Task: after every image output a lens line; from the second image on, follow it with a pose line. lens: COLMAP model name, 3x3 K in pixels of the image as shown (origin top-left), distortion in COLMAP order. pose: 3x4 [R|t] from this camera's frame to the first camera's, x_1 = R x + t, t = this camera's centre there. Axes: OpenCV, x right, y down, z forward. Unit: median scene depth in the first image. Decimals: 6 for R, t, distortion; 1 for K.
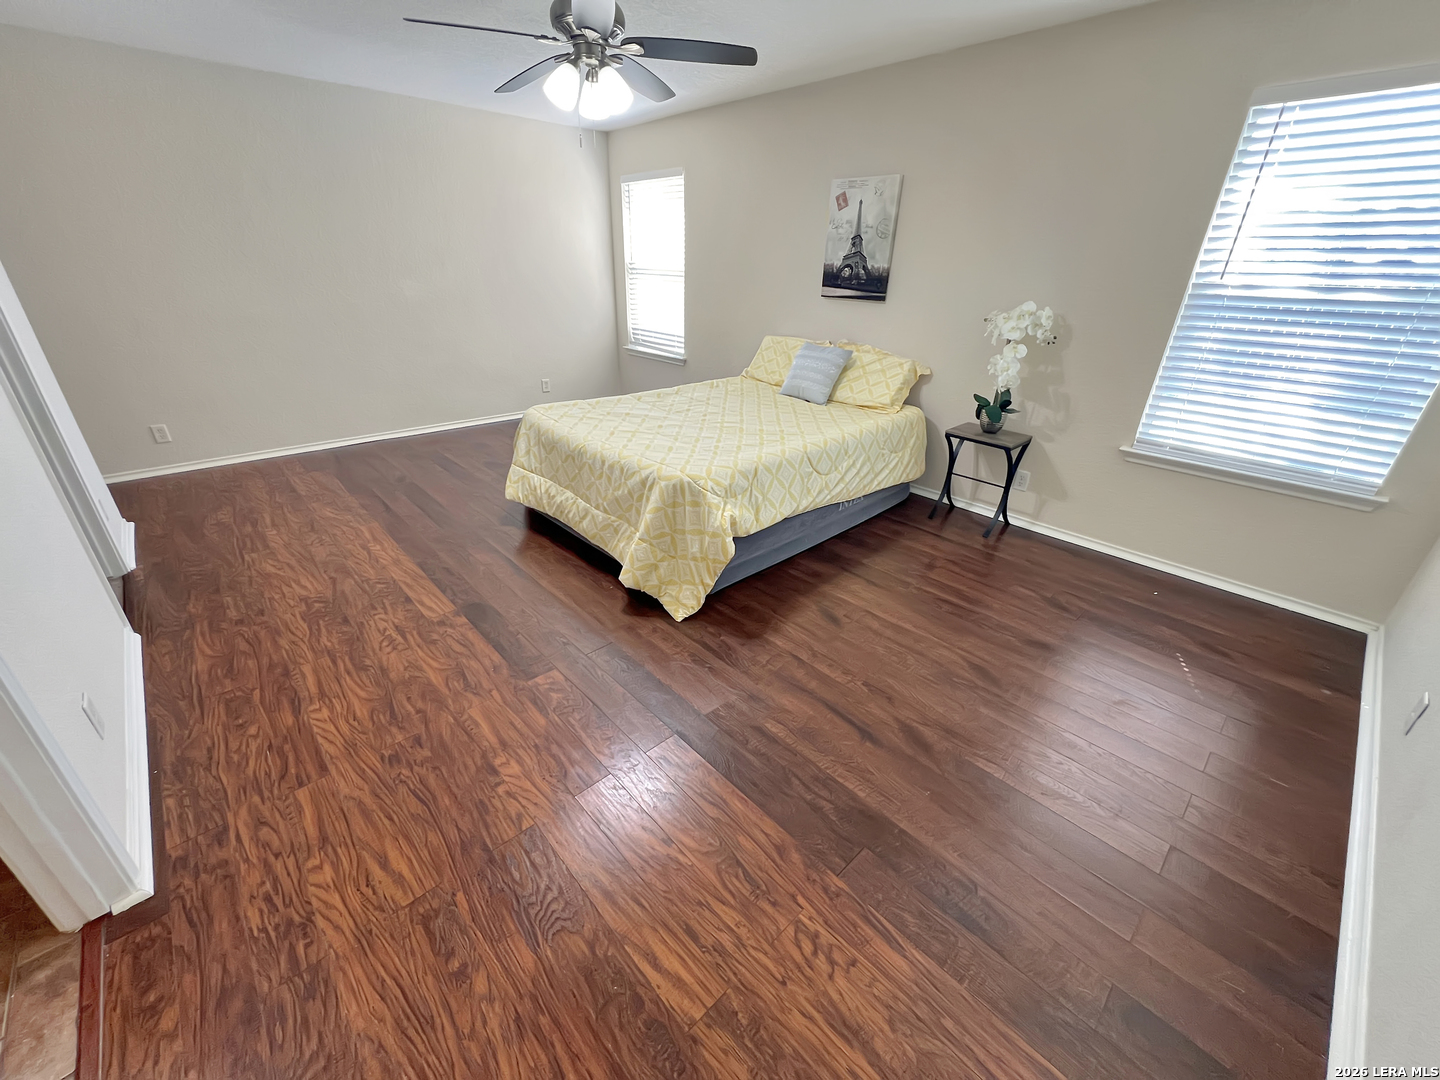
lens RADIAL K [[580.3, 0, 719.1], [0, 580.3, 529.6], [0, 0, 1]] dist [-0.001886, 0.000508]
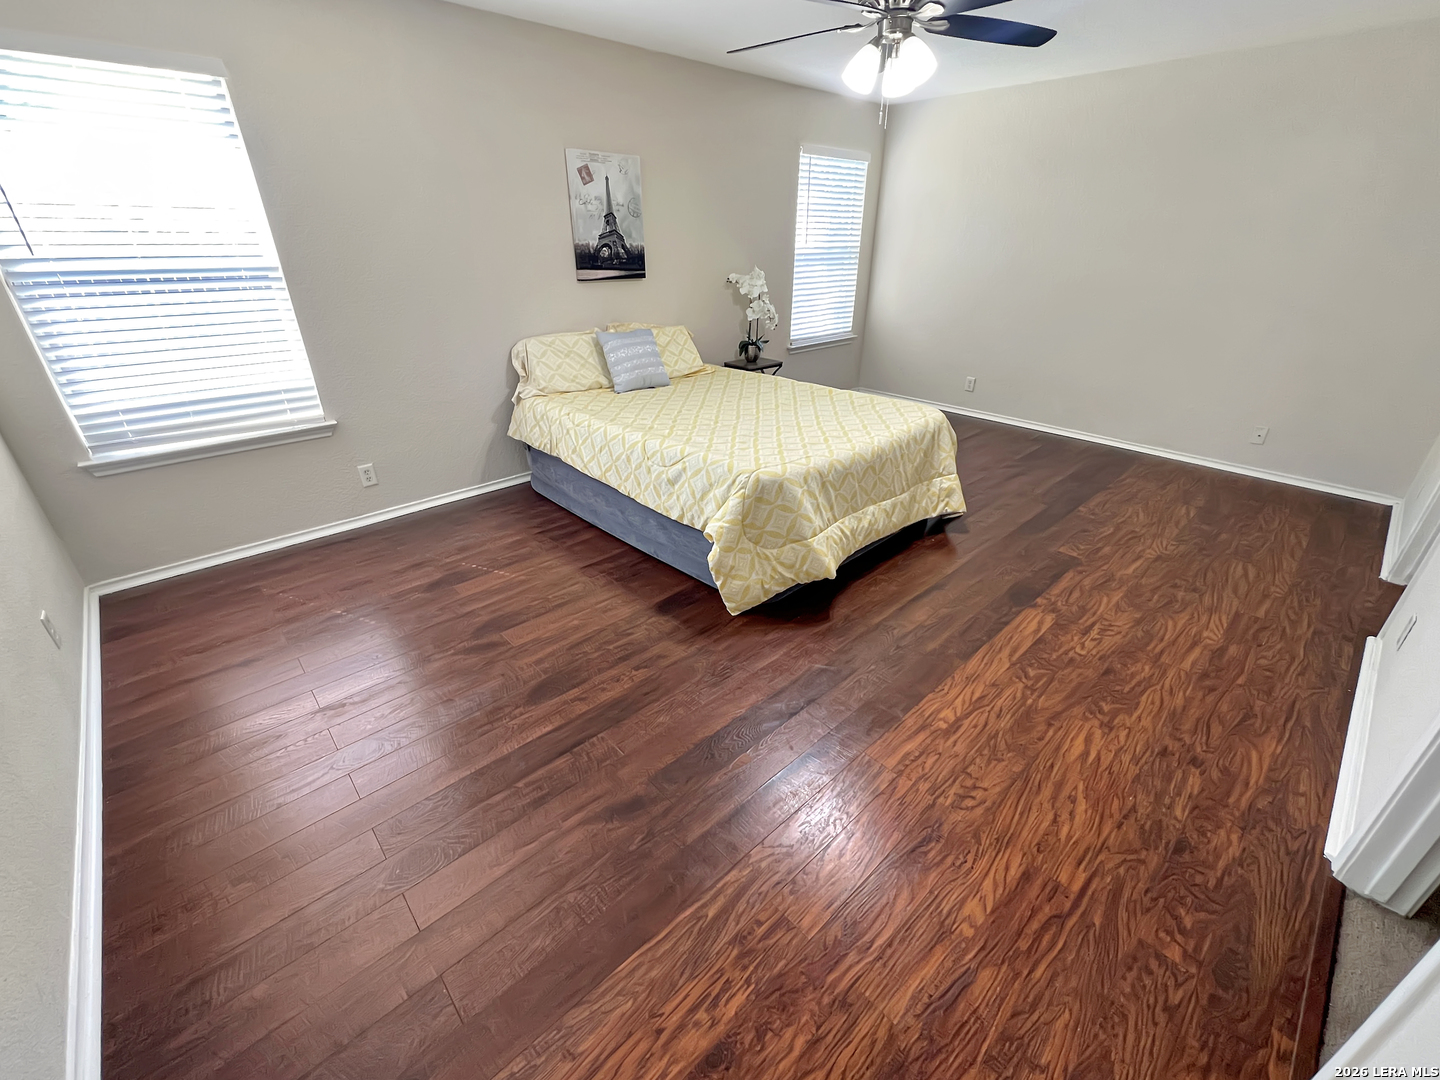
lens RADIAL K [[580.3, 0, 733.1], [0, 580.3, 522.1], [0, 0, 1]] dist [-0.001886, 0.000508]
pose [[0.011902, -0.463542, 0.885995, -1.119188], [0.421279, 0.805906, 0.415981, -0.534845], [-0.906853, 0.368300, 0.204872, 1.055894]]
